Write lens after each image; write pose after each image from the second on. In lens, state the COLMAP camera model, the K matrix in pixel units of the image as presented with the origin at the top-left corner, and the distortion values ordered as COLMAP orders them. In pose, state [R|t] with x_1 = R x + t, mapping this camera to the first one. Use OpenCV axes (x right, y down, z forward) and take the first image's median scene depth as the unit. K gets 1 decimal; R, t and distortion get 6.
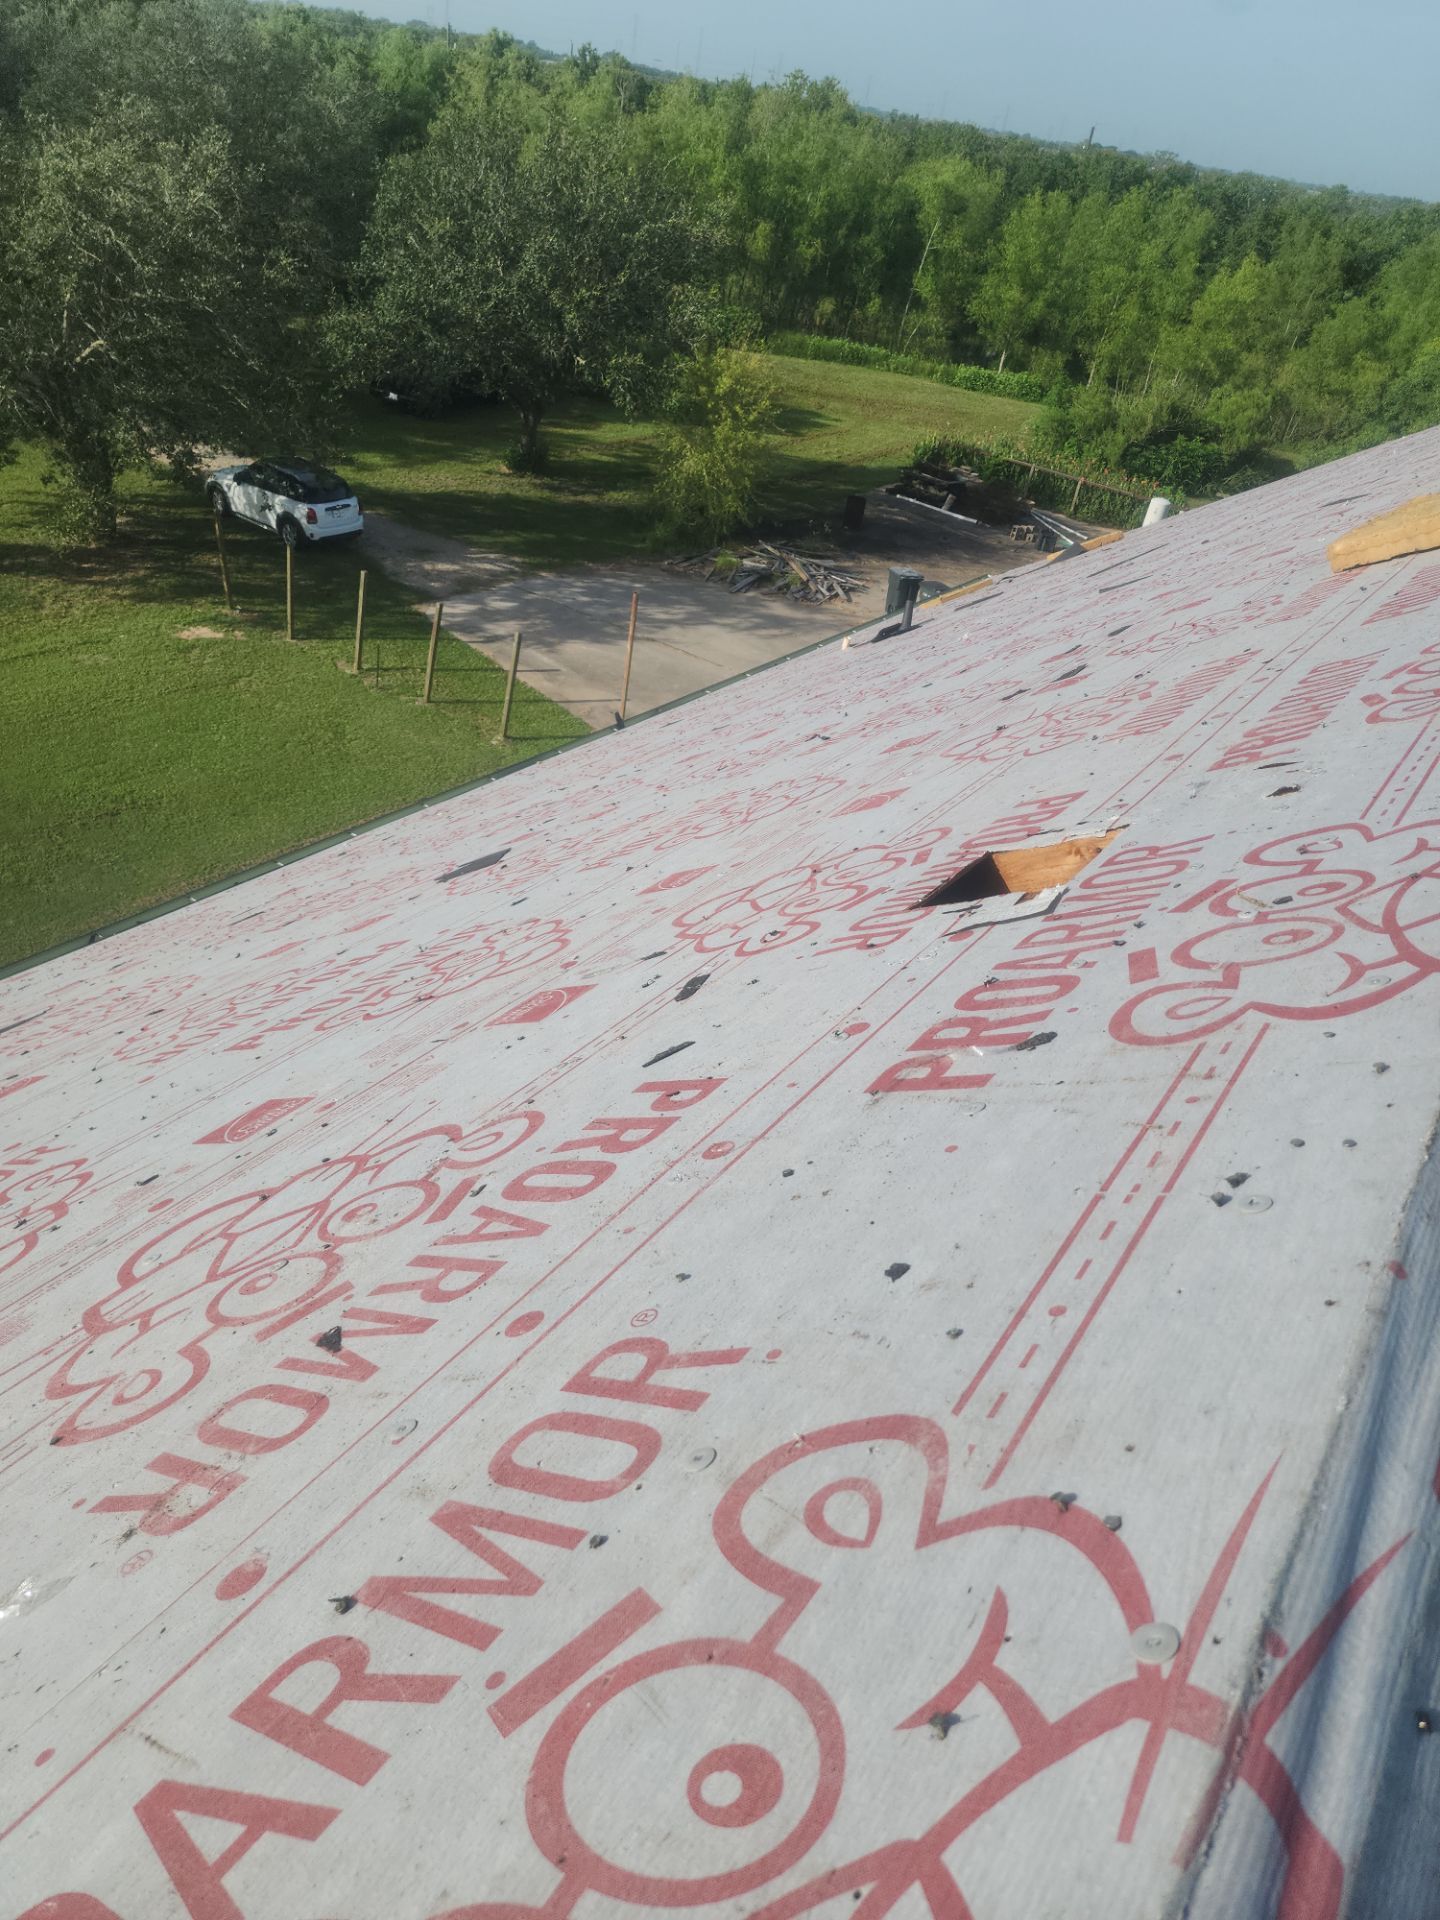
lens RADIAL K [[1304.1, 0, 674.6], [0, 1304.1, 953.2], [0, 0, 1]] dist [0.073197, -0.059794]
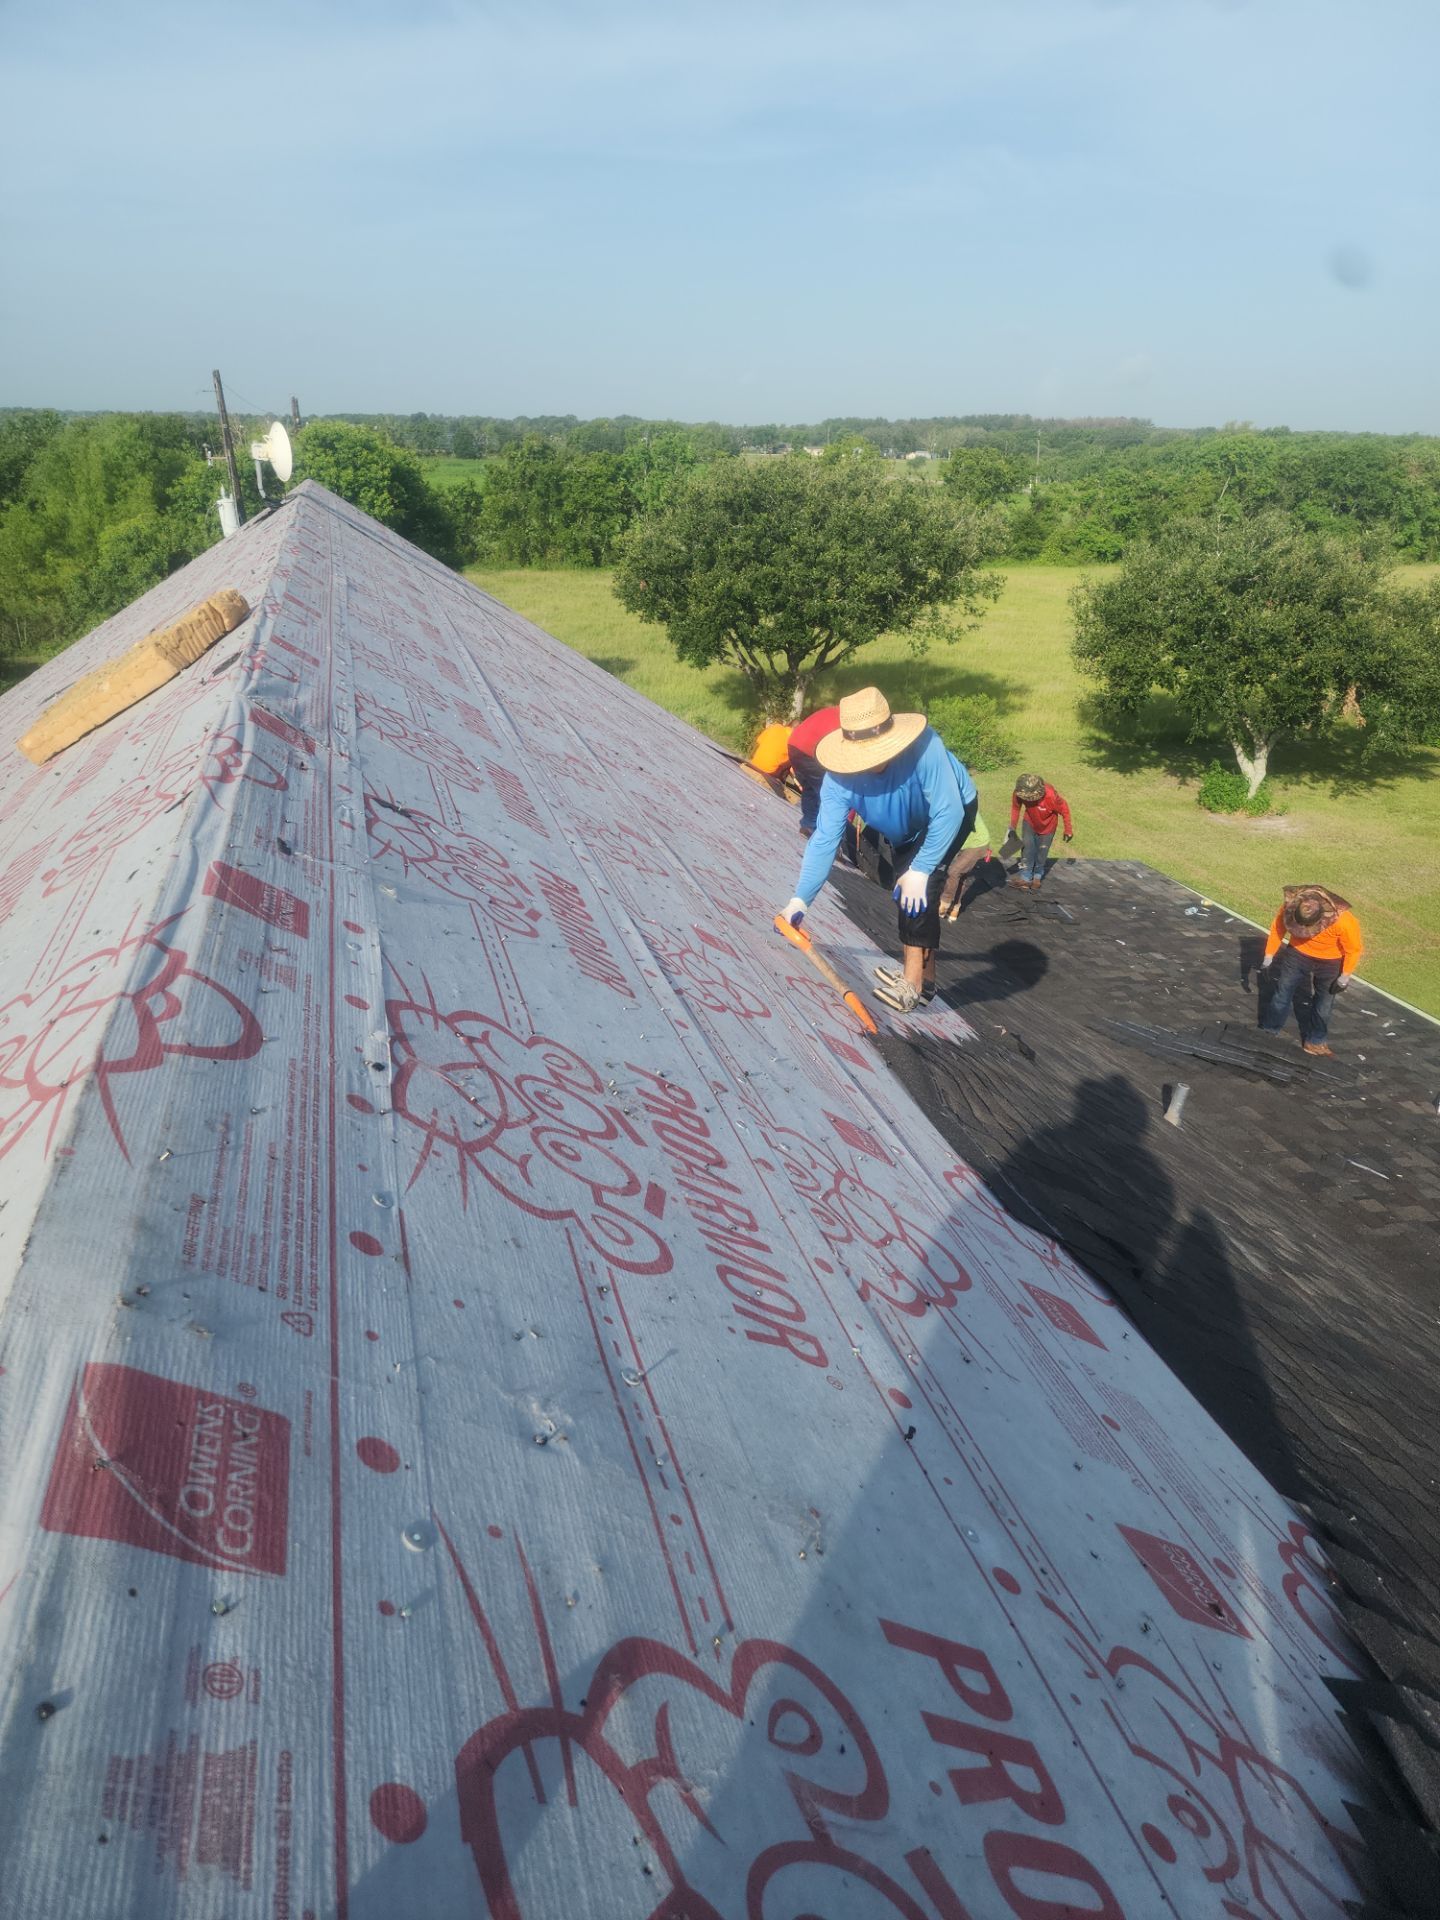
lens RADIAL K [[1334.2, 0, 756.2], [0, 1334.2, 969.0], [0, 0, 1]] dist [0.098419, -0.093202]
pose [[0.600938, -0.412221, 0.684797, 0.103529], [0.494204, 0.864982, 0.087000, 0.059586], [-0.628200, 0.286148, 0.723522, -0.116039]]
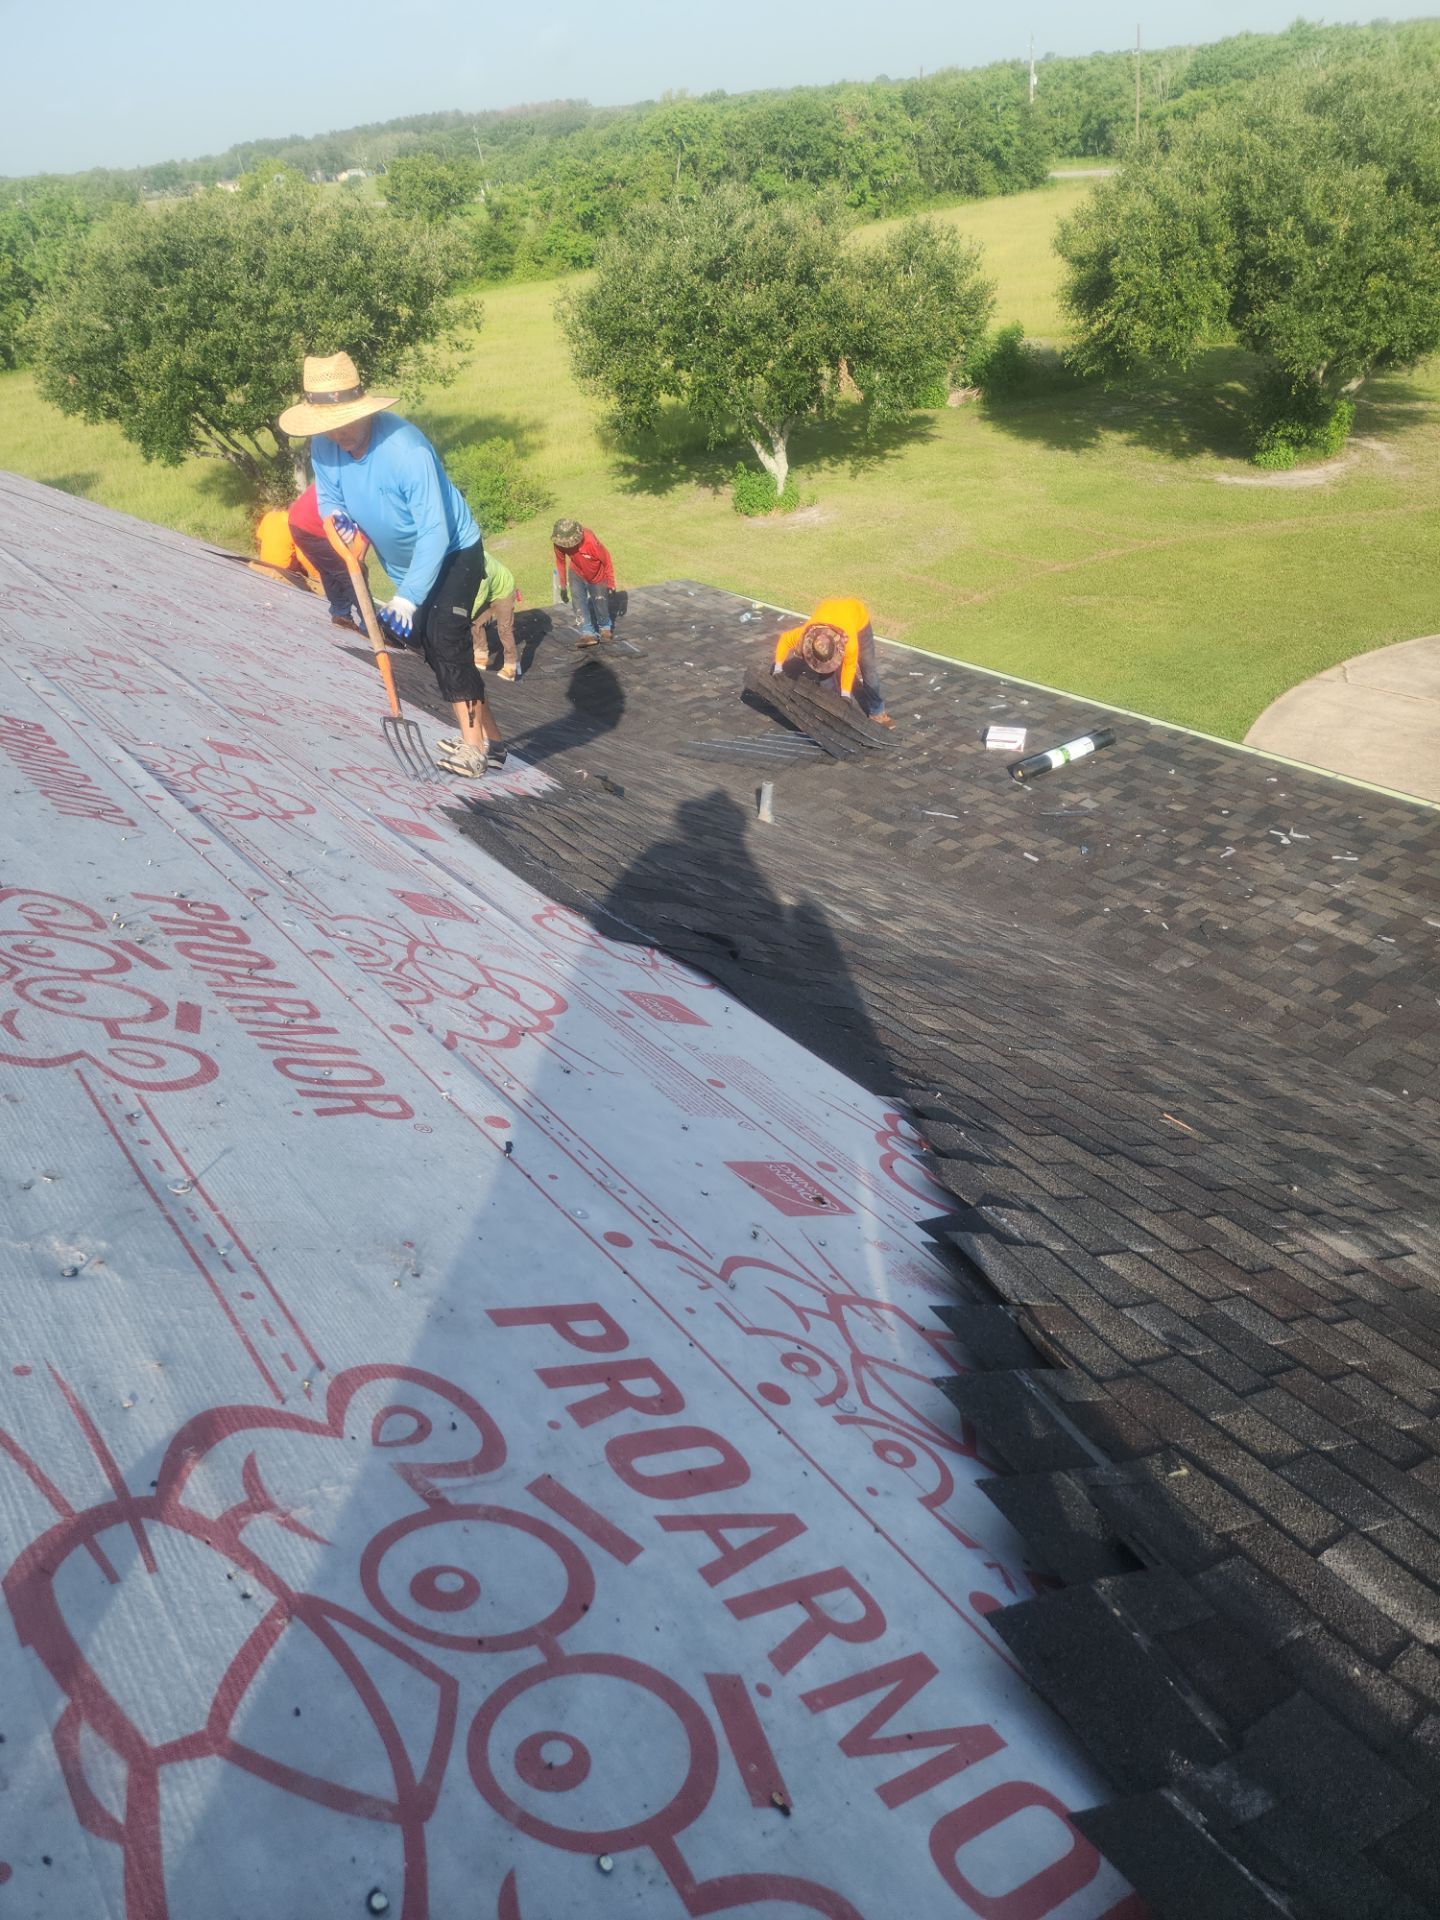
lens RADIAL K [[1322.7, 0, 764.3], [0, 1322.7, 986.5], [0, 0, 1]] dist [0.079655, -0.068455]
pose [[0.252972, -0.664713, 0.702966, 0.125326], [0.643195, 0.658324, 0.391037, 0.126023], [-0.722707, 0.353223, 0.594078, -0.146503]]
